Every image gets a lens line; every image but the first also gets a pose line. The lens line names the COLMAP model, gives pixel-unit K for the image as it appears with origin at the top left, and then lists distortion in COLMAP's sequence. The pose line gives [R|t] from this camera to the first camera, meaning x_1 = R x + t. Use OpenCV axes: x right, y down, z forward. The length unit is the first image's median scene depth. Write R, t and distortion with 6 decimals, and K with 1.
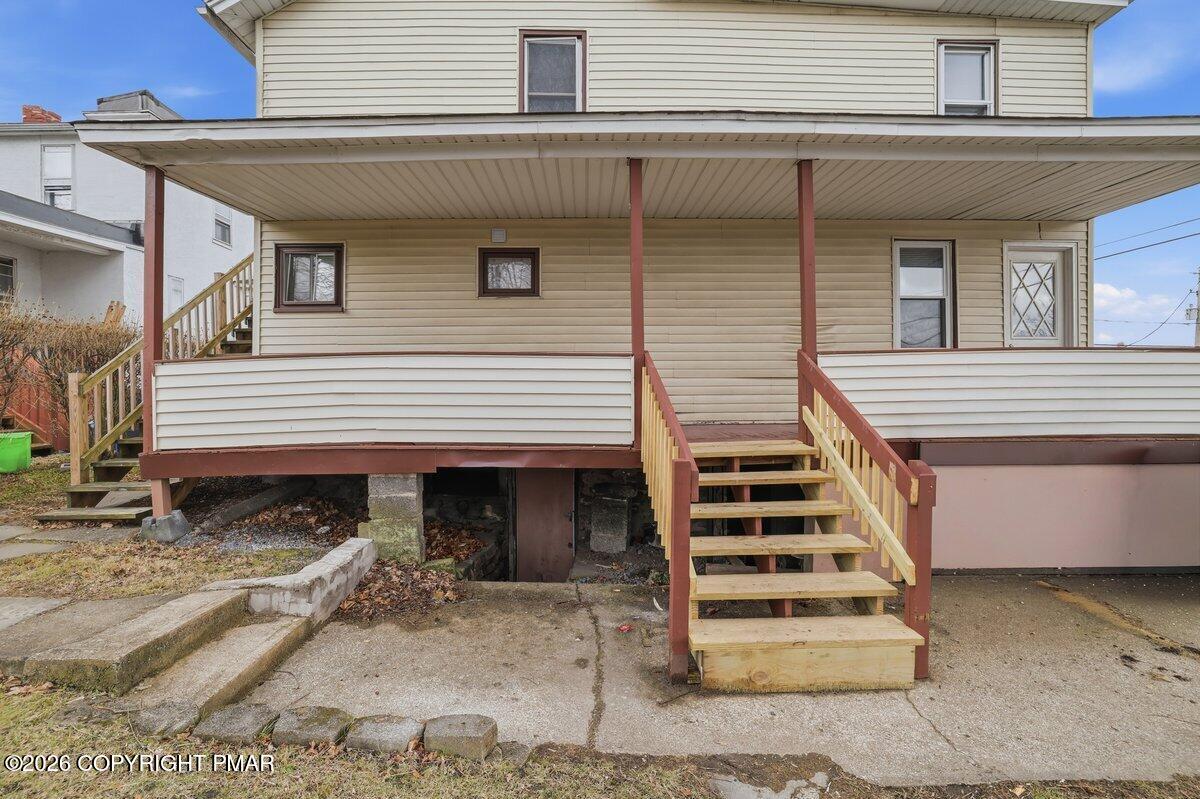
lens RADIAL K [[518.5, 0, 595.3], [0, 518.5, 397.0], [0, 0, 1]] dist [-0.047229, 0.018796]
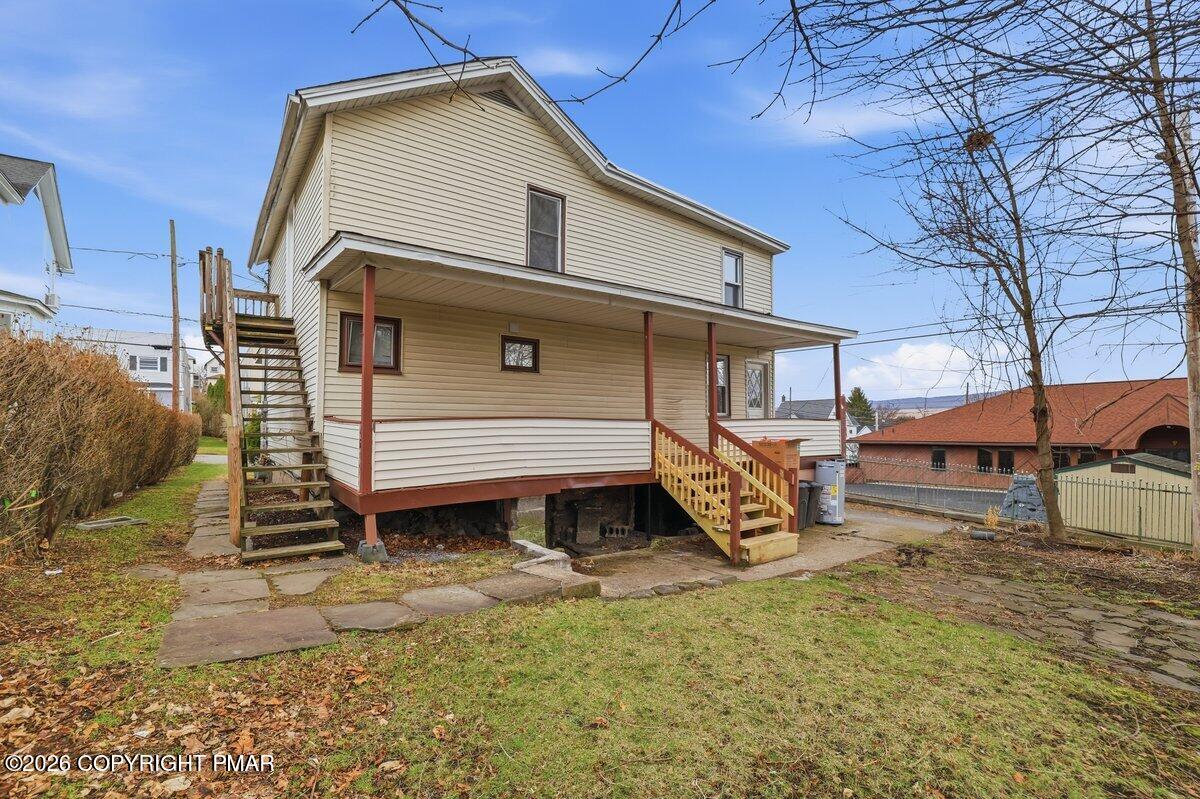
lens RADIAL K [[525.2, 0, 595.6], [0, 525.2, 415.9], [0, 0, 1]] dist [-0.047631, 0.019727]
pose [[0.809590, 0.016241, 0.586770, -0.843302], [0.002374, 0.999518, -0.030941, -0.029187], [-0.586990, 0.026443, 0.809162, -0.274266]]
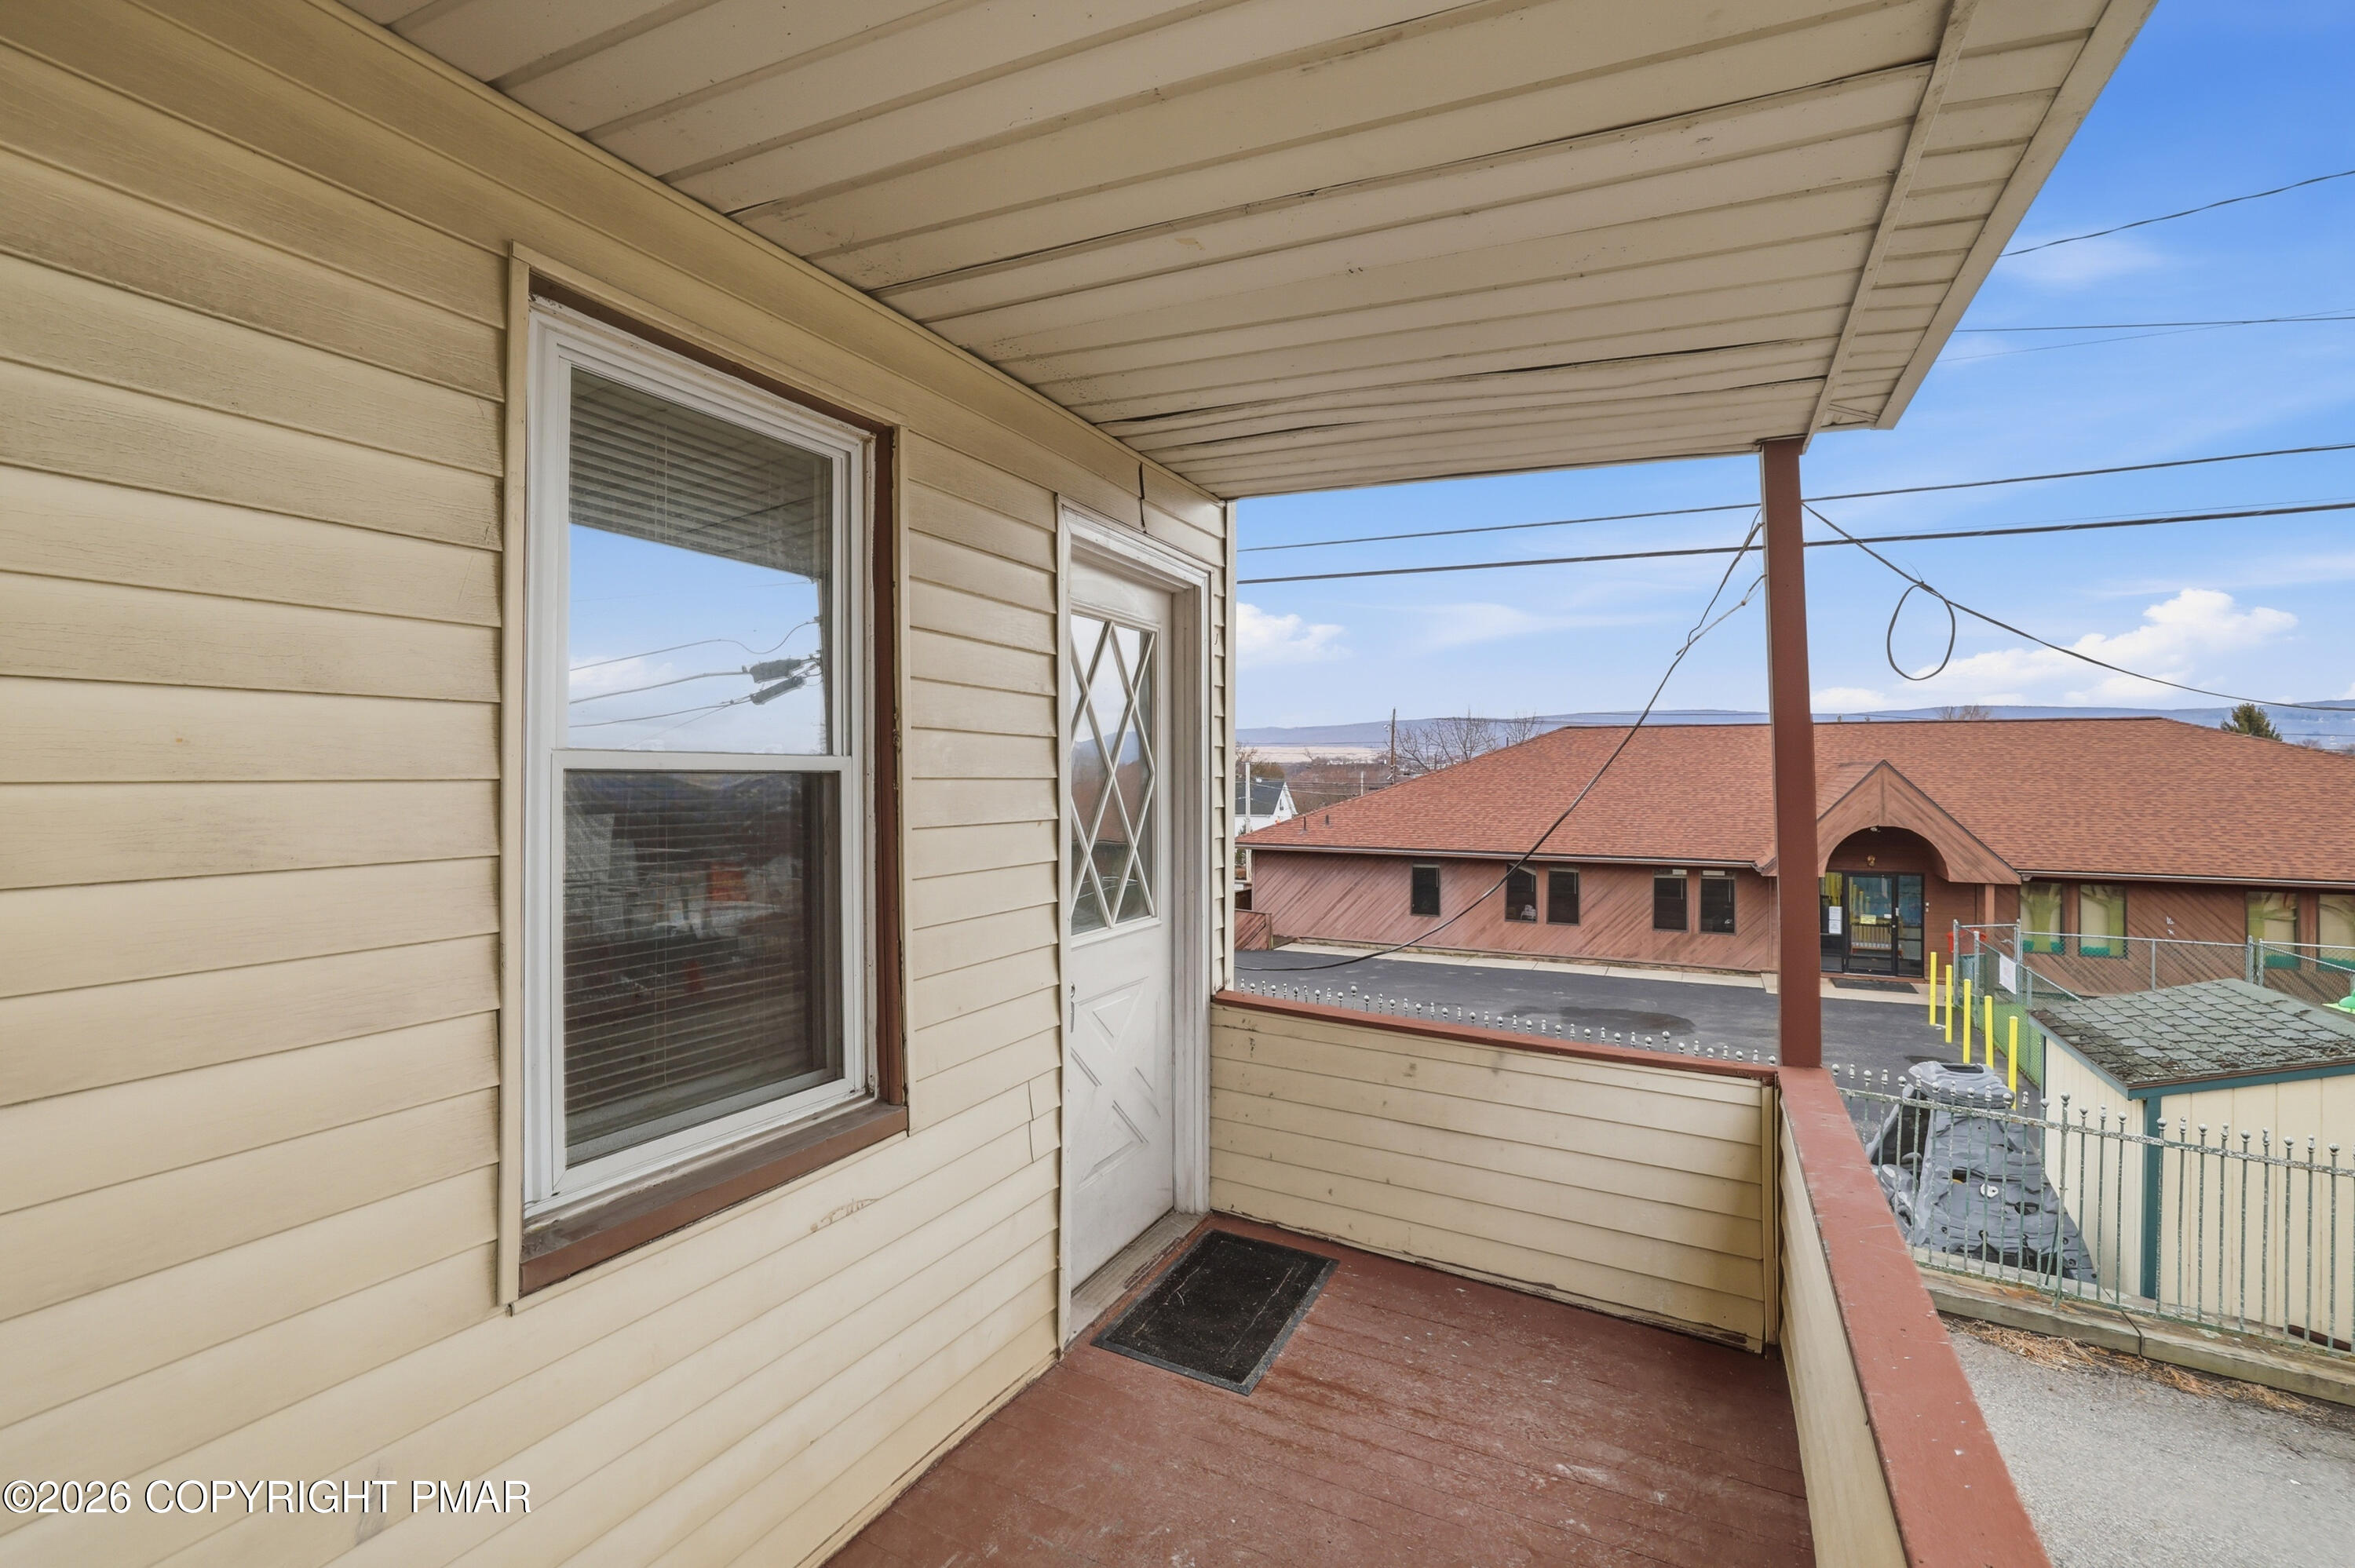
lens RADIAL K [[1017.3, 0, 1168.2], [0, 1017.3, 779.0], [0, 0, 1]] dist [-0.047229, 0.018796]
pose [[0.466230, 0.005742, 0.884645, 0.465585], [-0.002492, 0.999983, -0.005177, -0.196086], [-0.884660, 0.000209, 0.466236, 0.785384]]
